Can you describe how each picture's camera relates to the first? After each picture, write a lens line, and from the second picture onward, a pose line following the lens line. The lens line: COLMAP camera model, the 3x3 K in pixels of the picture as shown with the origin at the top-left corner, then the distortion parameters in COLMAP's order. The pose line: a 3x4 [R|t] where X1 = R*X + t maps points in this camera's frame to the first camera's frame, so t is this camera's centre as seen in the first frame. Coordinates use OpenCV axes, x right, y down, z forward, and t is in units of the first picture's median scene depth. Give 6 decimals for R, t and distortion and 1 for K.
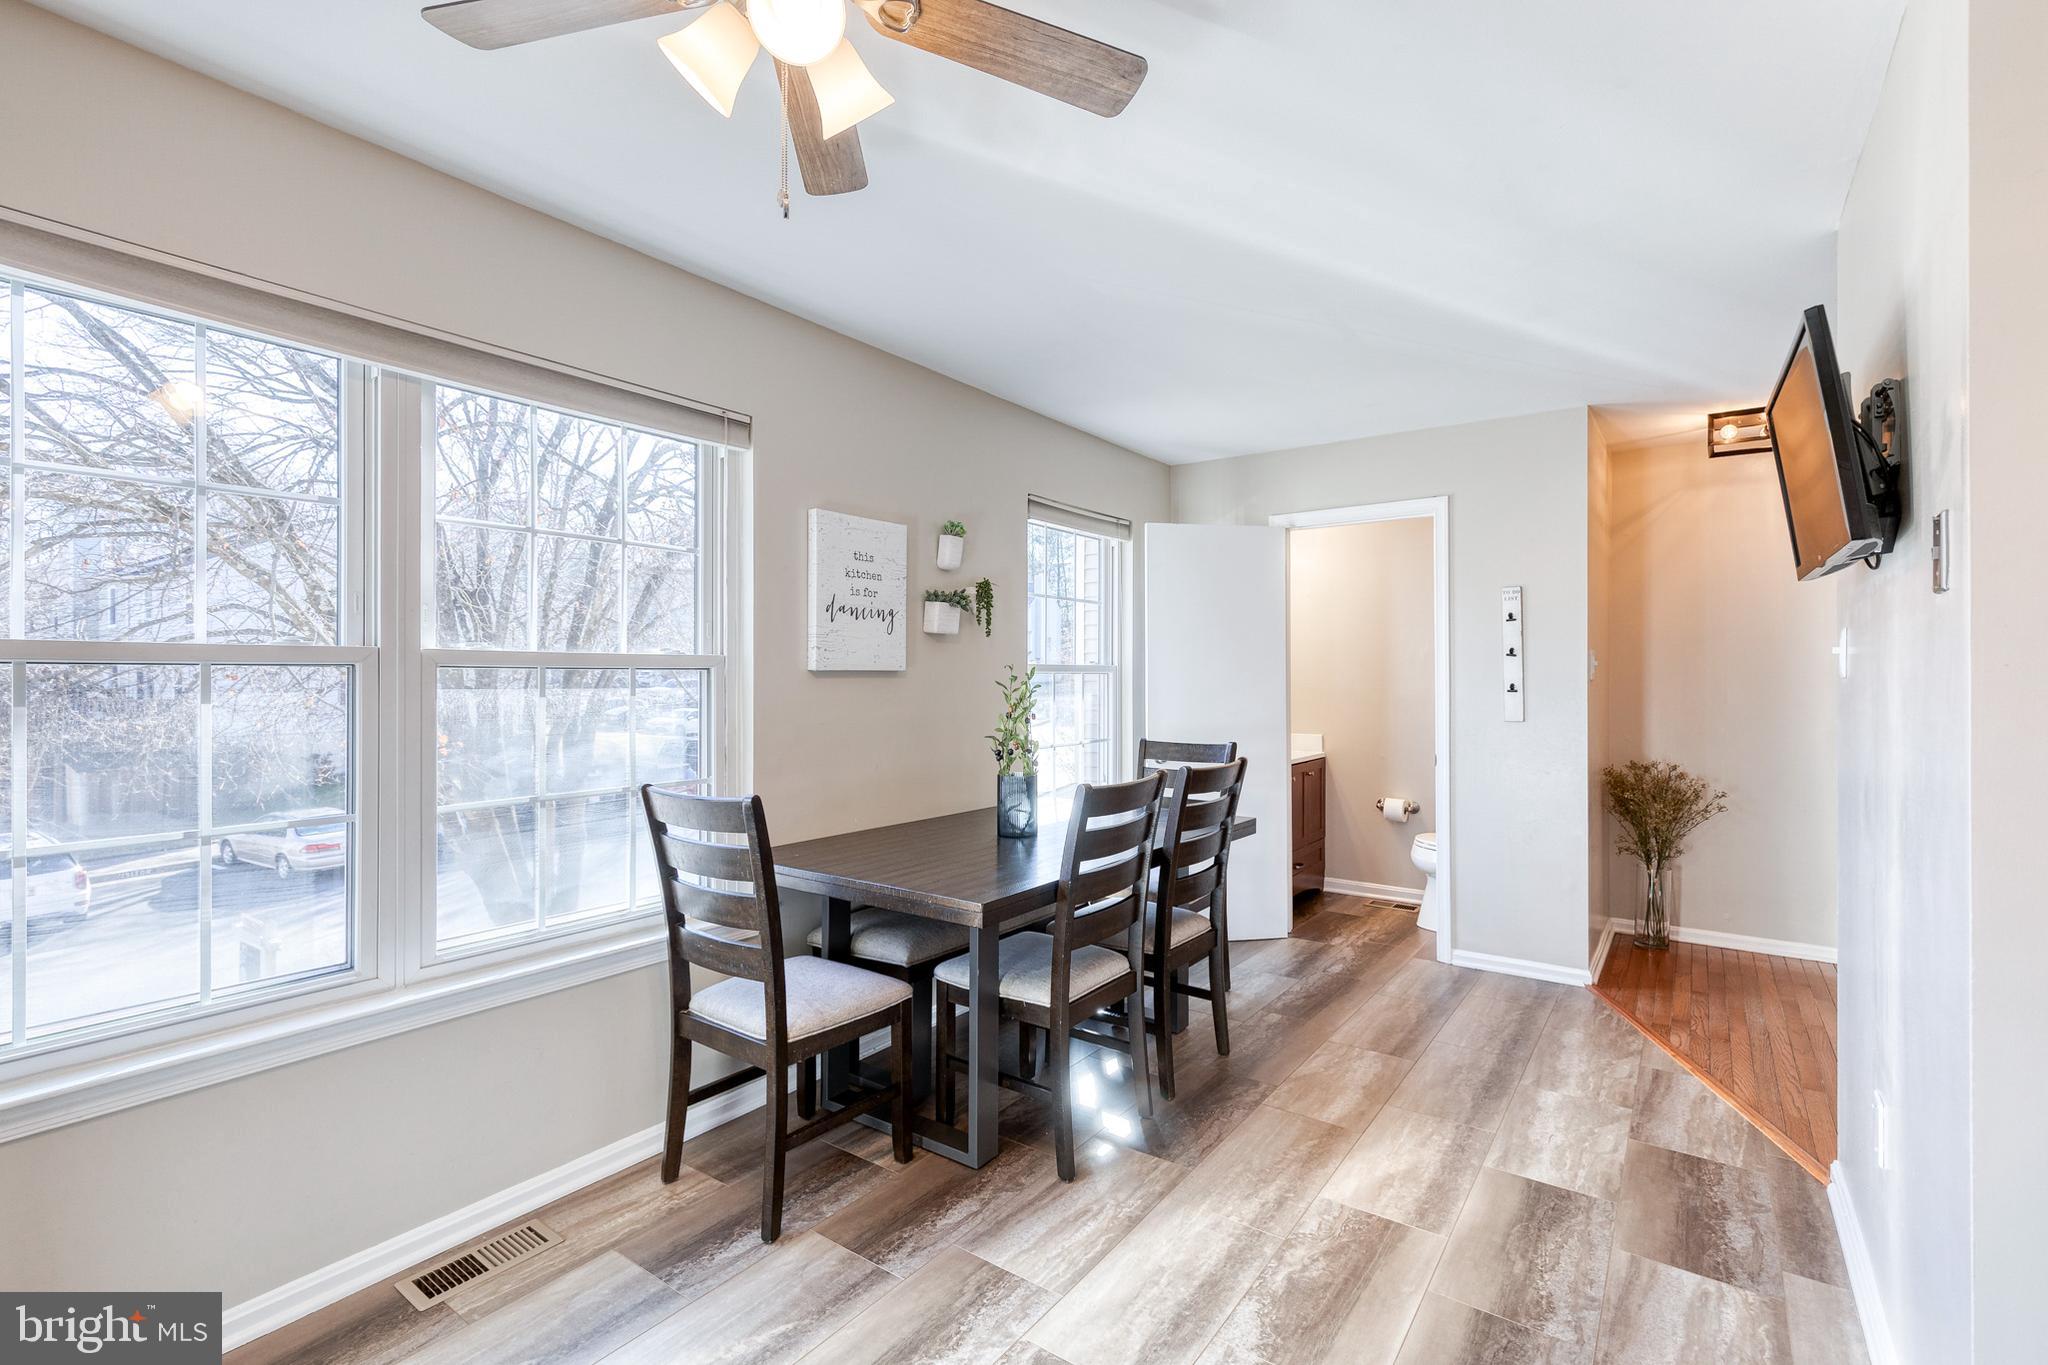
lens RADIAL K [[938.7, 0, 1030.4], [0, 938.7, 678.2], [0, 0, 1]] dist [0.017870, -0.003331]
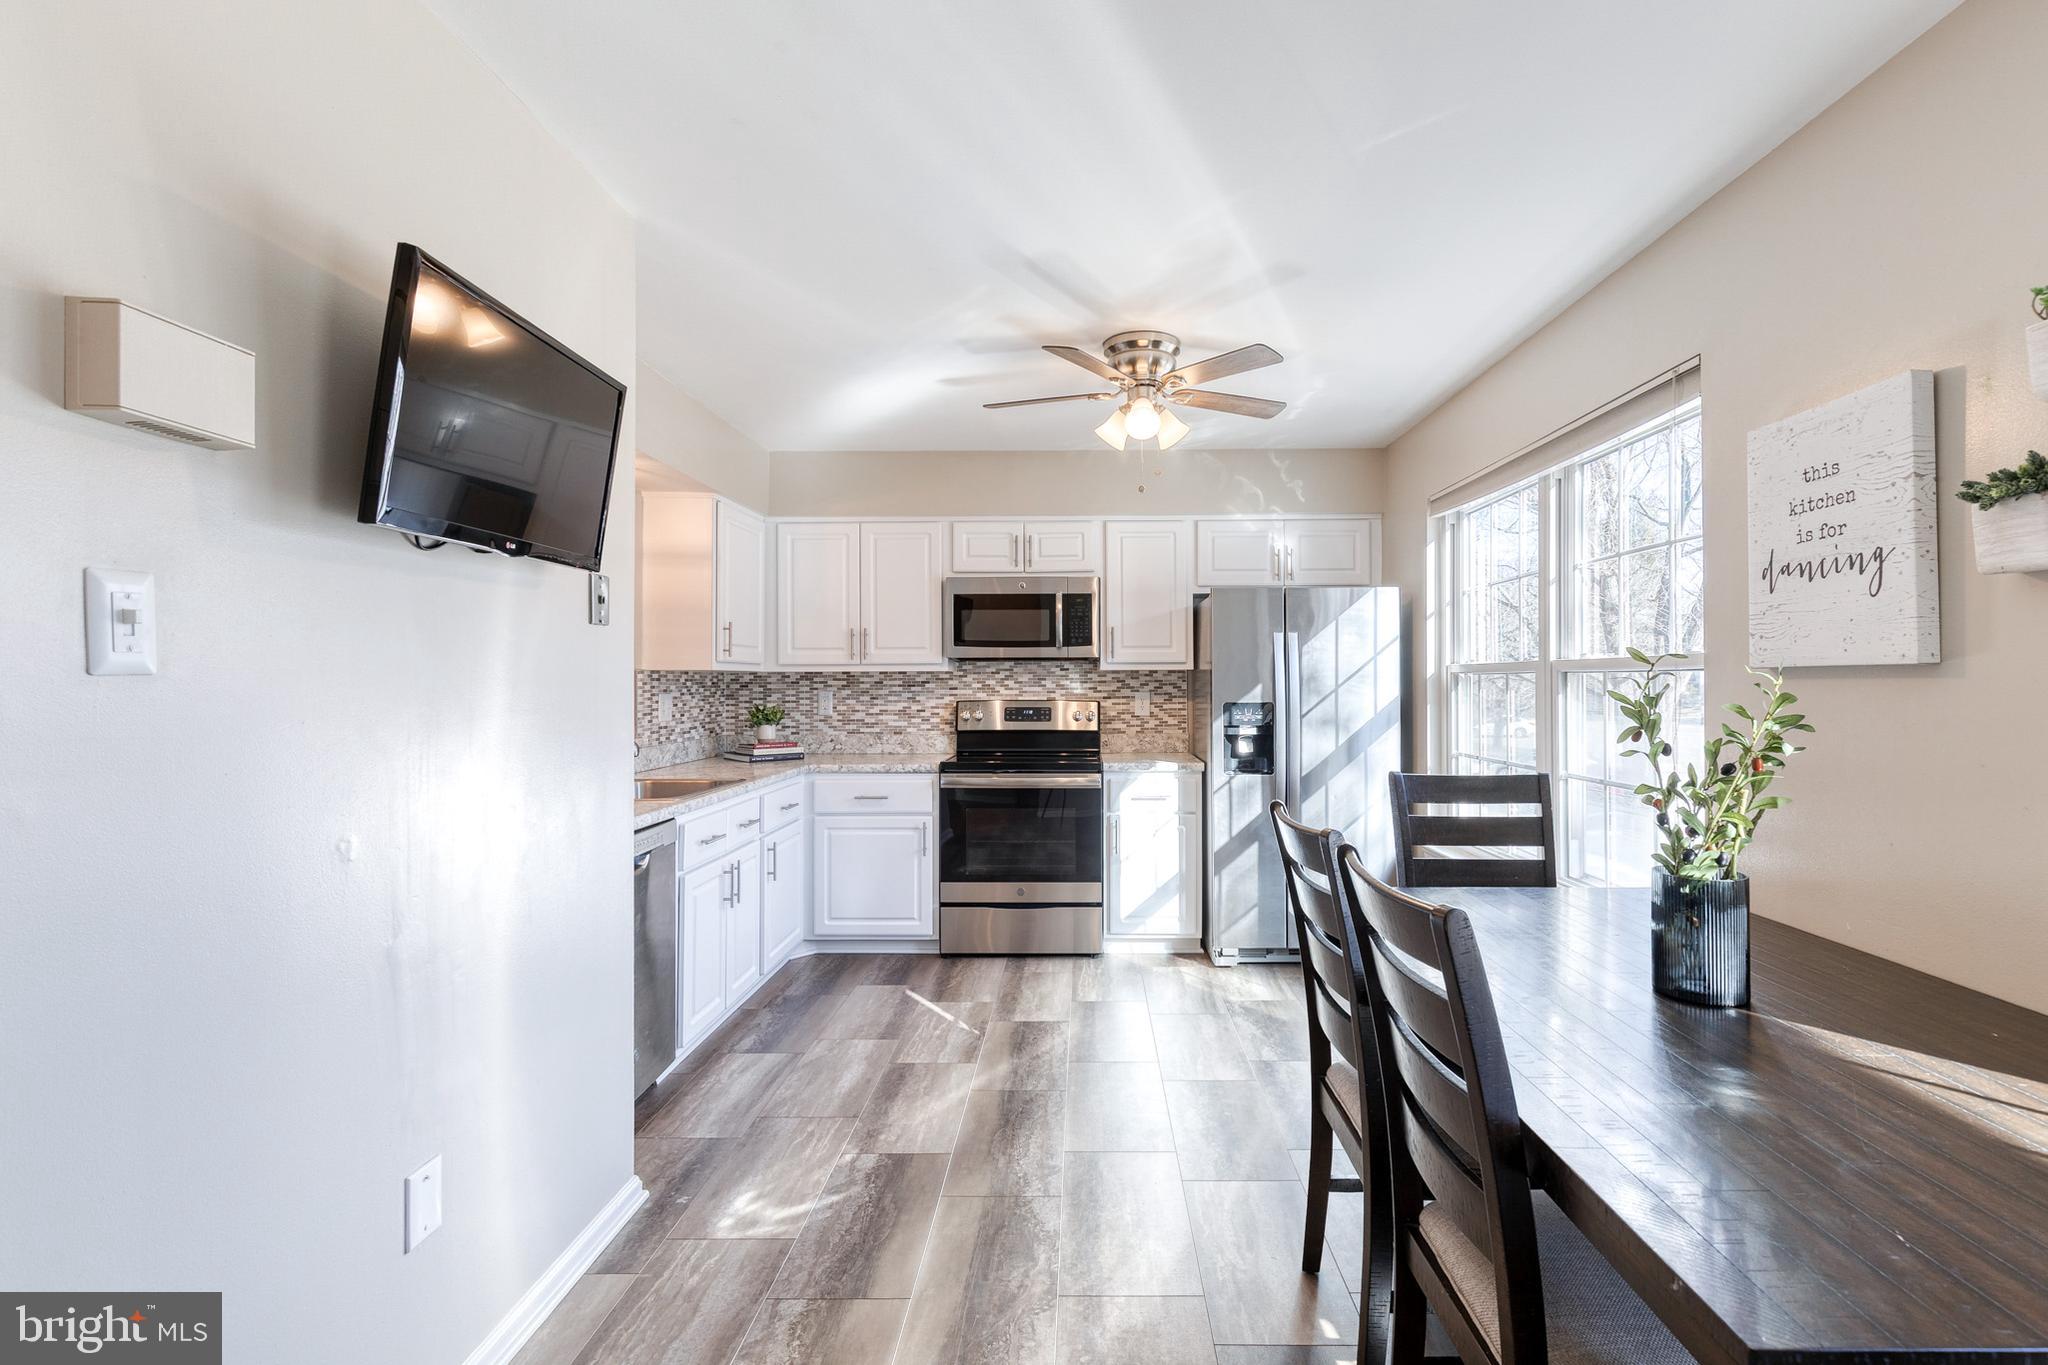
lens RADIAL K [[938.7, 0, 1064.3], [0, 938.7, 681.1], [0, 0, 1]] dist [0.017870, -0.003331]
pose [[-0.821901, -0.005356, -0.569606, 0.547938], [-0.005009, 0.999985, -0.002175, 0.004869], [0.569609, 0.001066, -0.821915, 1.221819]]
